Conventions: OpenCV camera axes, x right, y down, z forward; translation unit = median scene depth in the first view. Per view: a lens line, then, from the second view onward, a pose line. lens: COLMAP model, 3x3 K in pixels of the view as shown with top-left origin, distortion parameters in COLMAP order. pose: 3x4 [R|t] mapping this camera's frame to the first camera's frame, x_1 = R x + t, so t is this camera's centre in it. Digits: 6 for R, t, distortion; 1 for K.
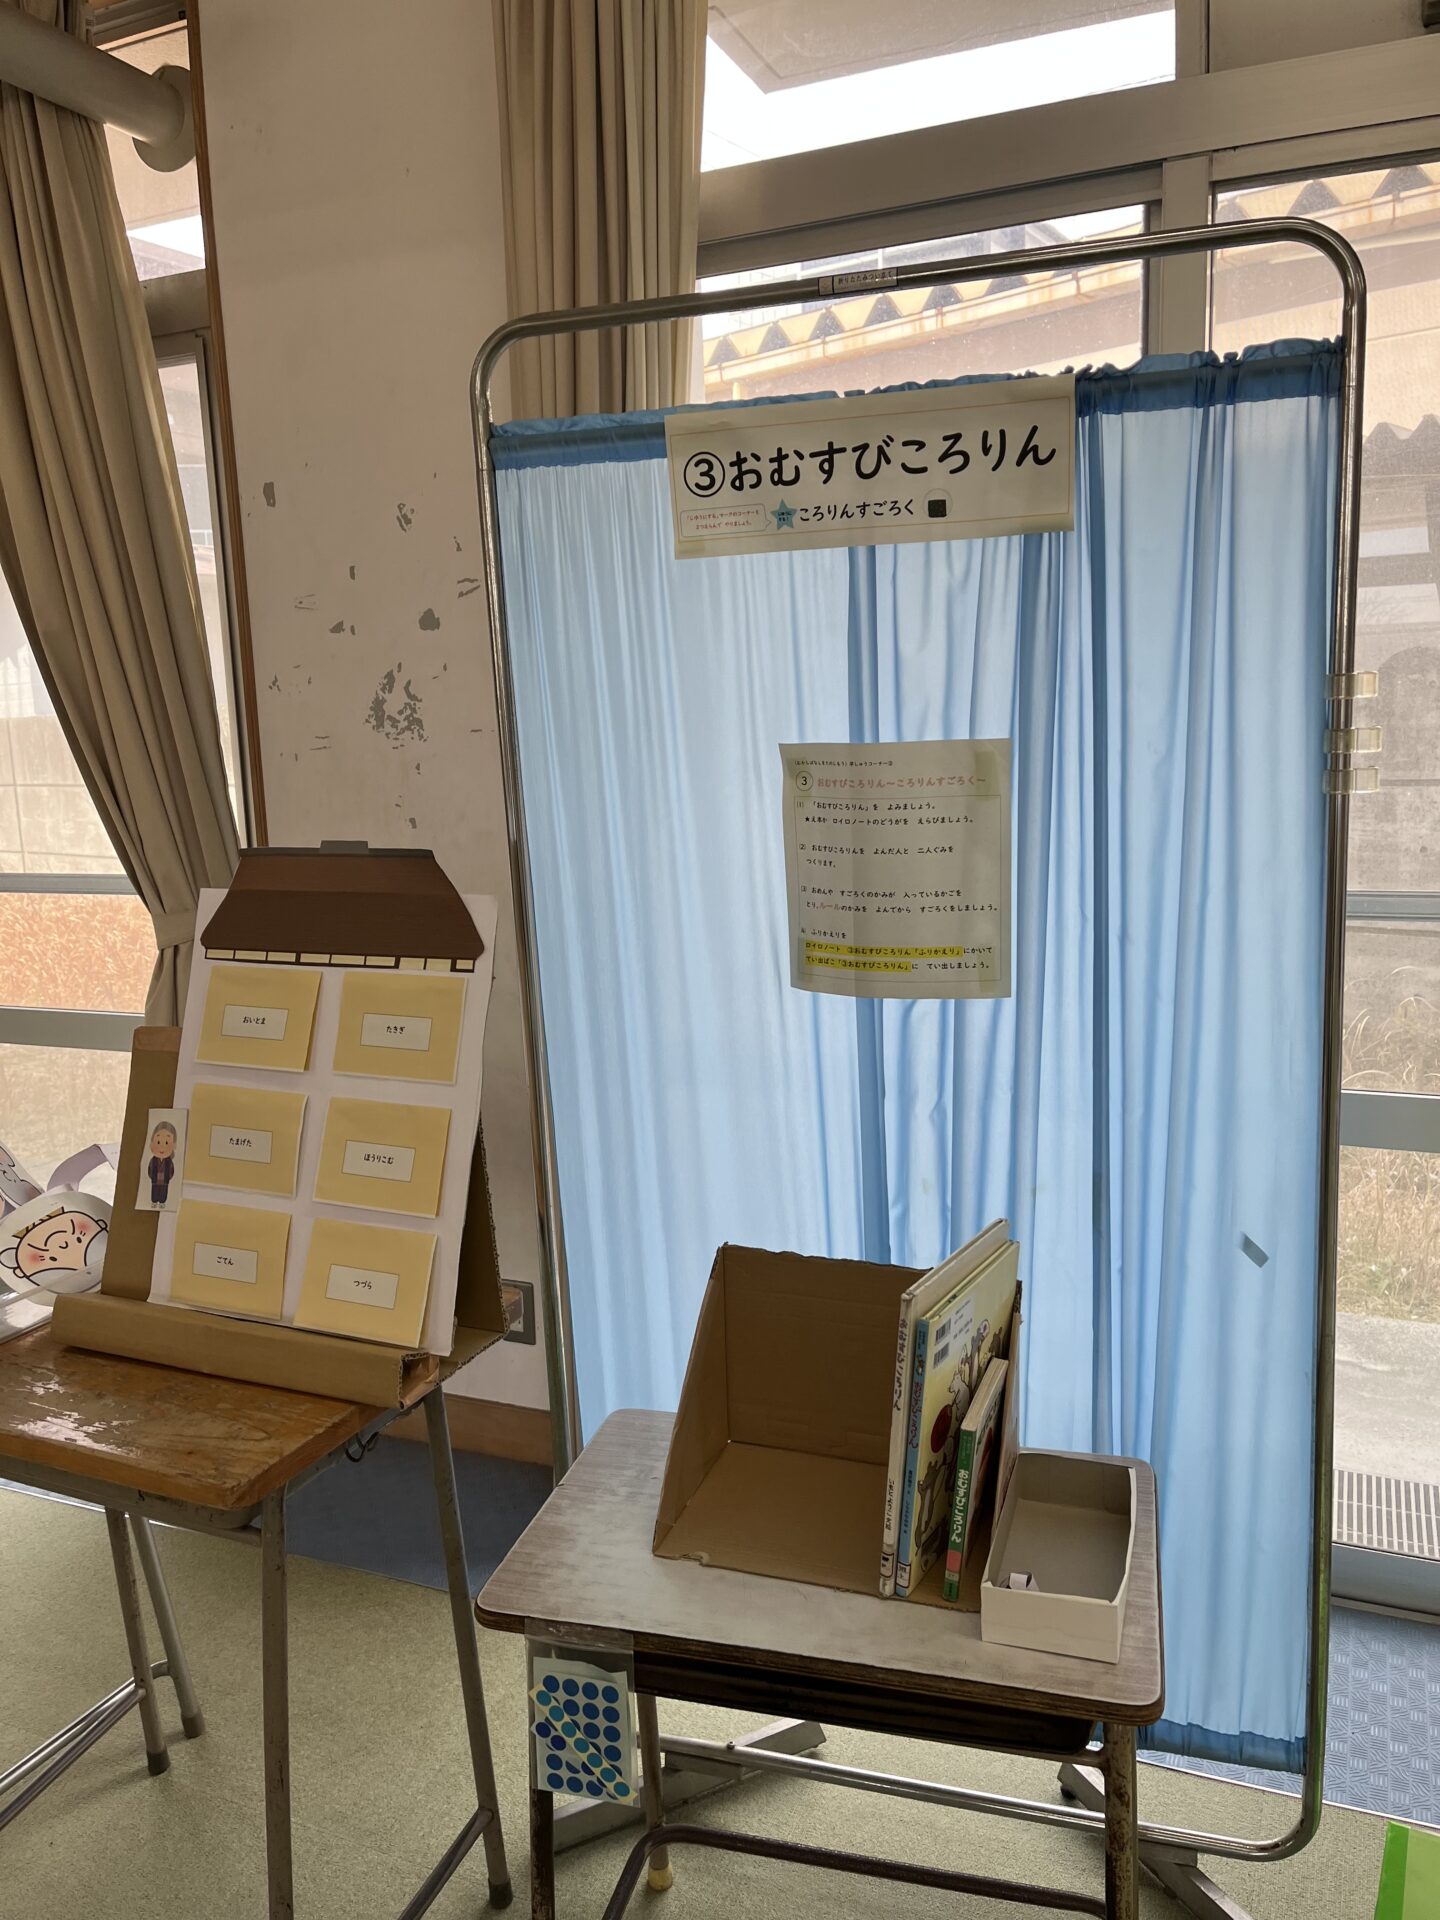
lens RADIAL K [[1437.9, 0, 710.6], [0, 1437.9, 945.7], [0, 0, 1]] dist [0.068777, -0.088747]
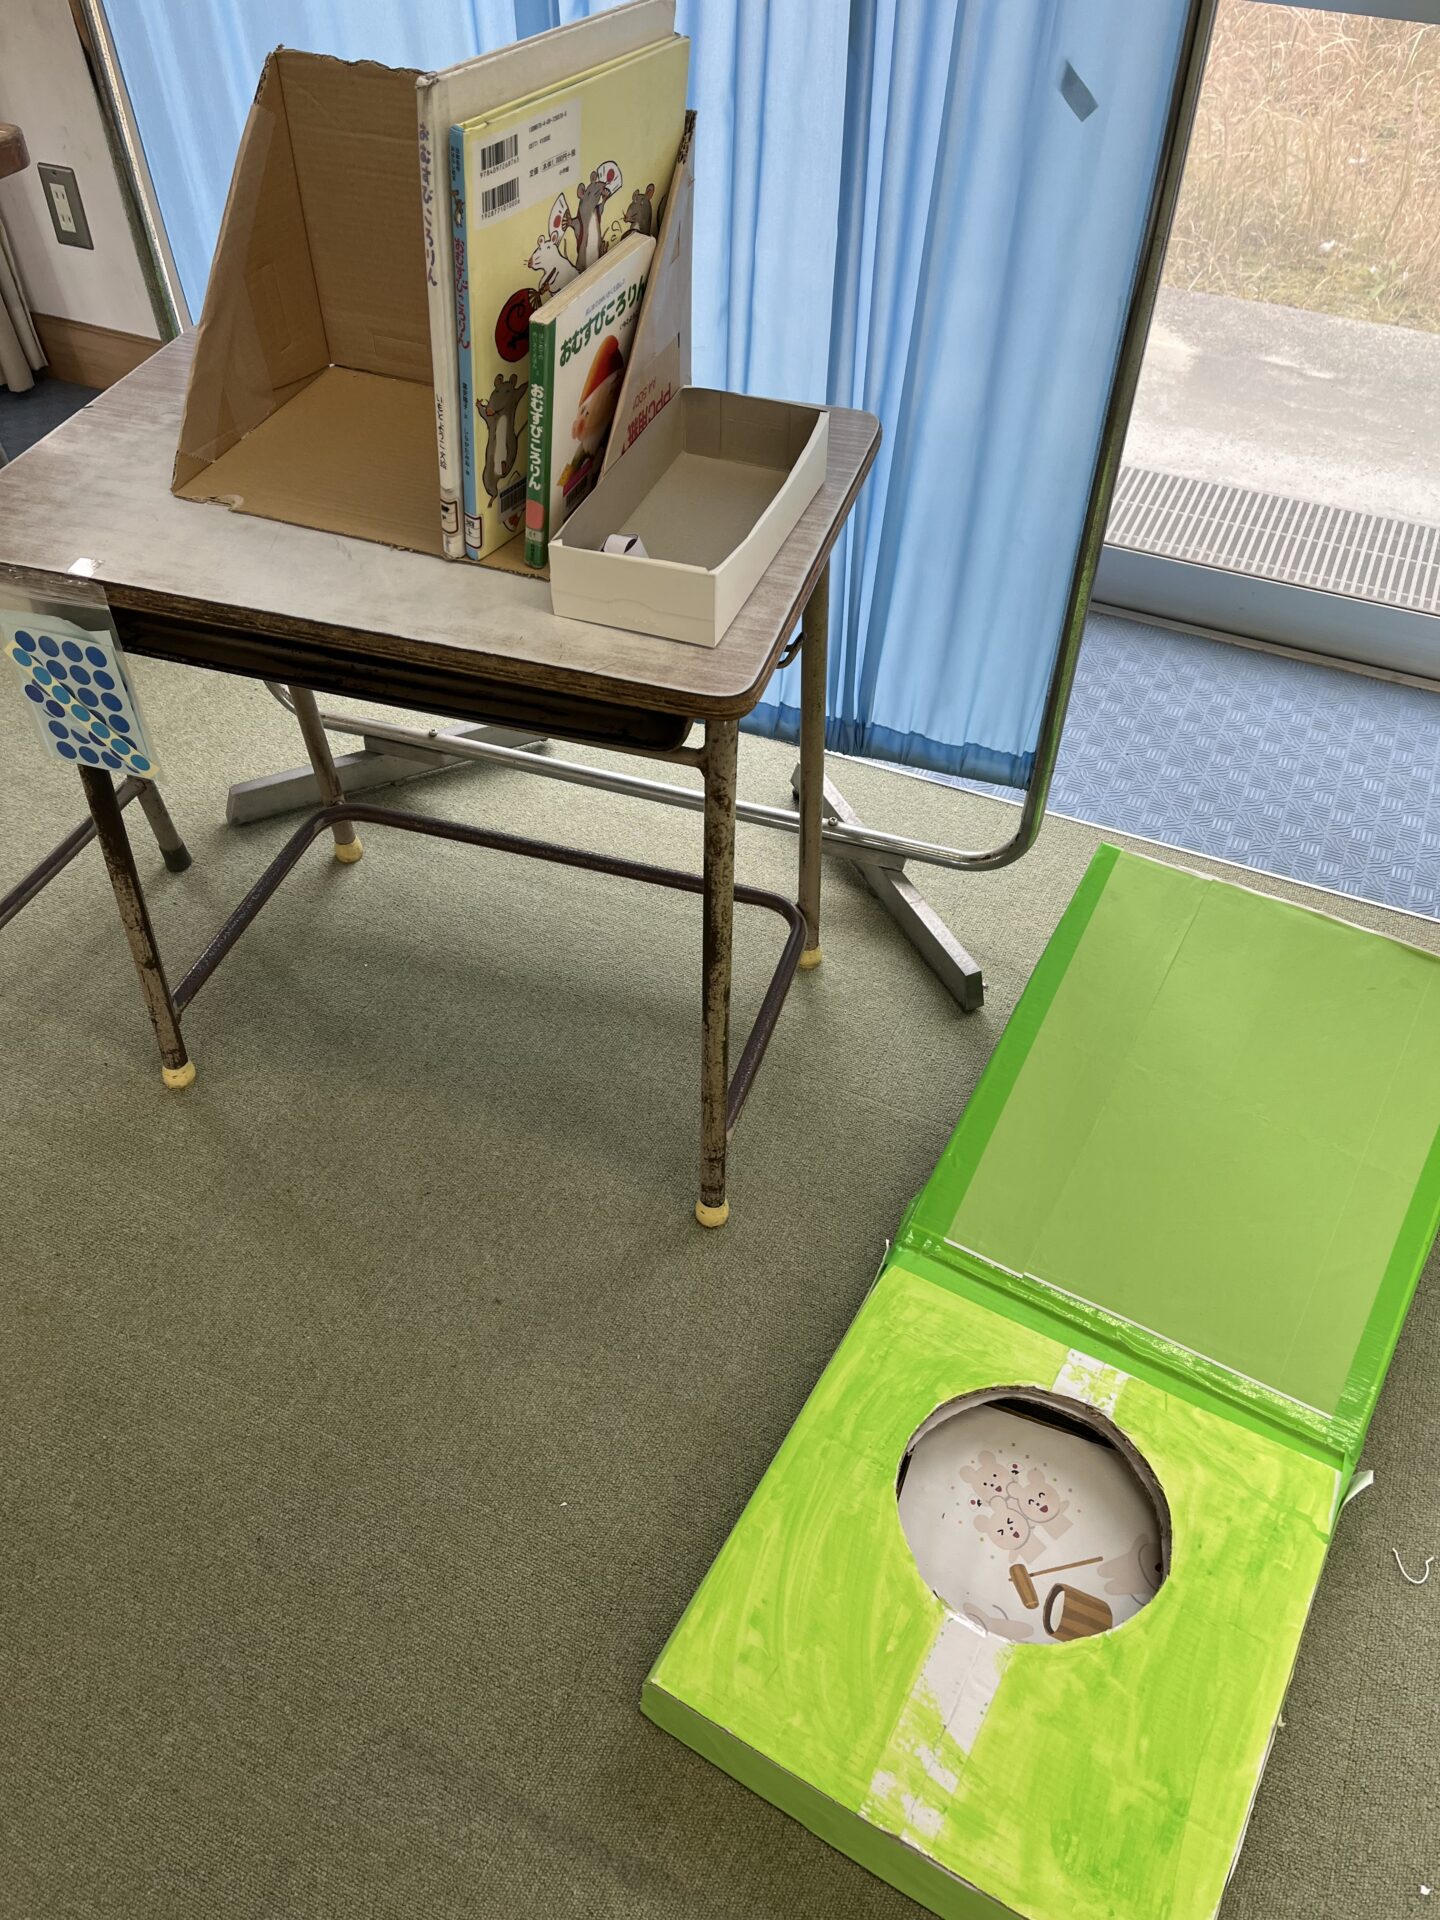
lens RADIAL K [[1437.9, 0, 703.1], [0, 1437.9, 953.9], [0, 0, 1]] dist [0.068777, -0.088747]
pose [[0.998922, 0.045385, 0.009701, 0.236647], [-0.042142, 0.799441, 0.599264, 0.147011], [0.019443, -0.599028, 0.800492, 0.261505]]
